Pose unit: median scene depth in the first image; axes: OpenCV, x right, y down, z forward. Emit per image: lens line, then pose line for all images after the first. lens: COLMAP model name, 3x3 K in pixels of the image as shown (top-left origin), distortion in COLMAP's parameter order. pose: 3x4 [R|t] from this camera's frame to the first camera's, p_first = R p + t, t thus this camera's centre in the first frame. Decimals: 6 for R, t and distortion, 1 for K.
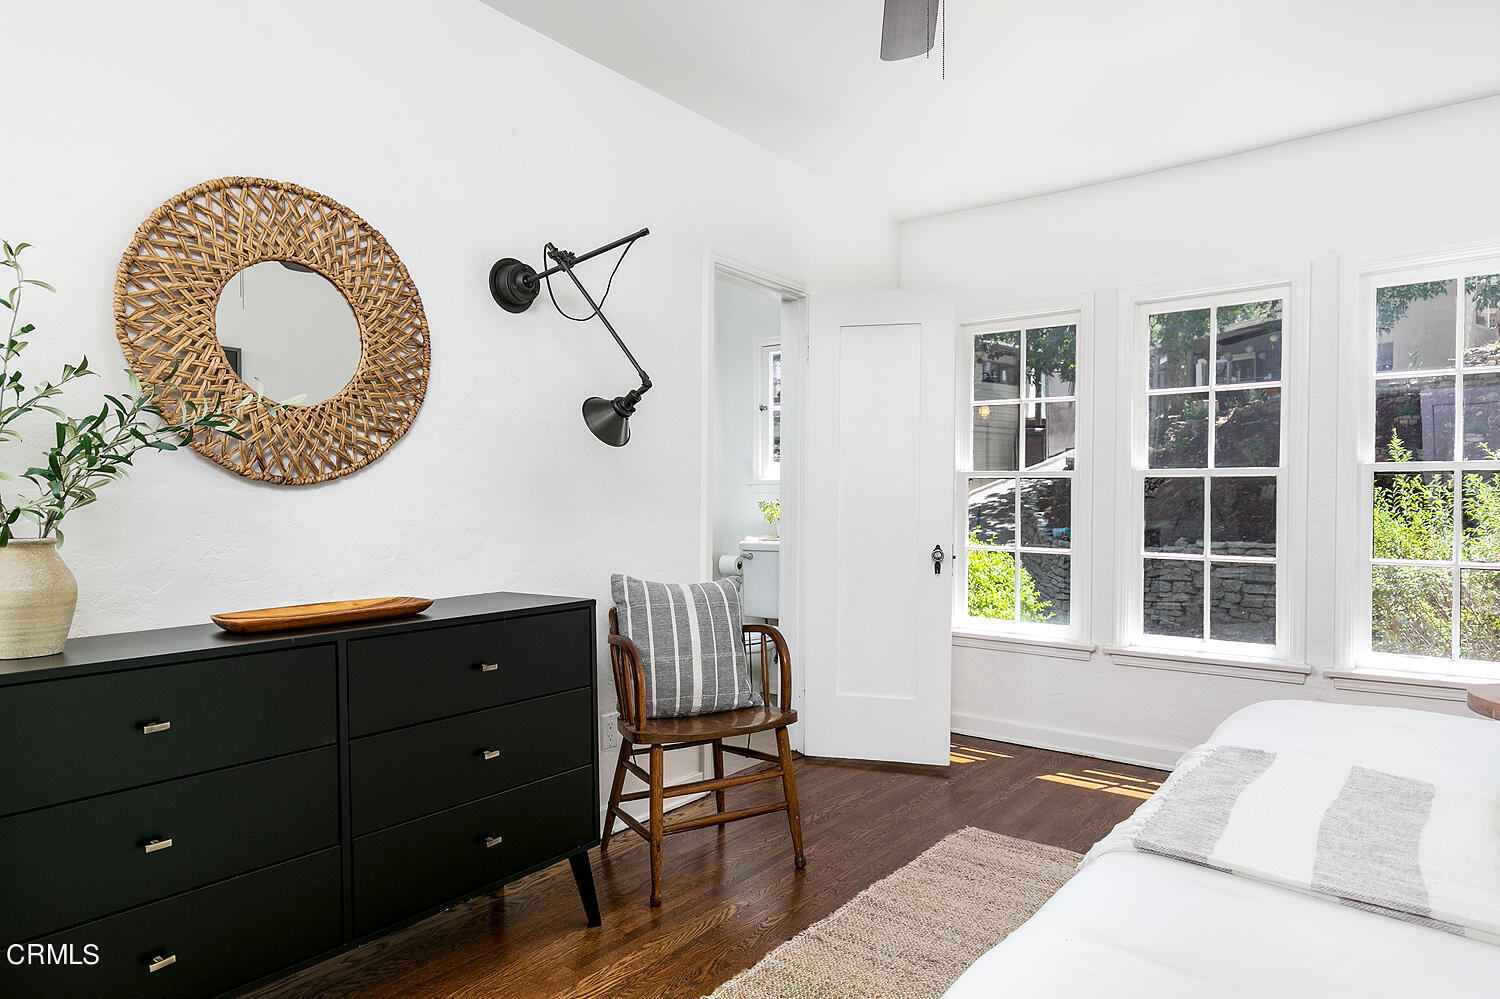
lens RADIAL K [[883.4, 0, 749.4], [0, 883.4, 507.8], [0, 0, 1]] dist [0.005734, -0.001133]
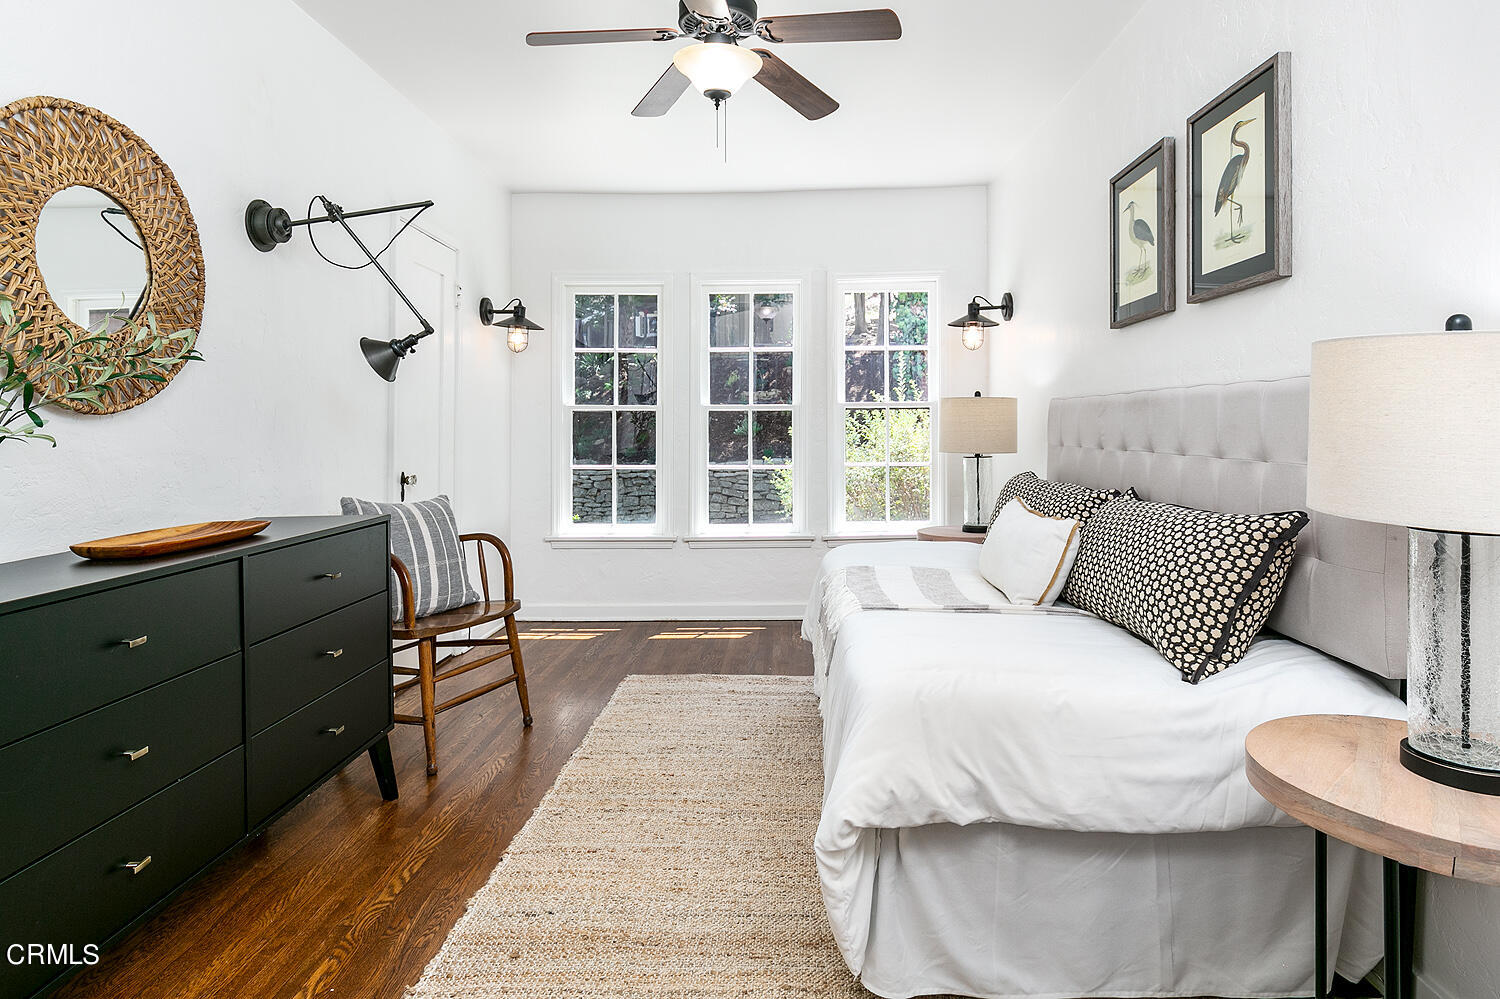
lens RADIAL K [[842.4, 0, 750.3], [0, 842.4, 422.9], [0, 0, 1]] dist [-0.002752, 0.000704]
pose [[0.808474, -0.003888, 0.588519, -0.425393], [0.015913, 0.999757, -0.015257, 0.008164], [-0.588316, 0.021700, 0.808340, -0.159887]]
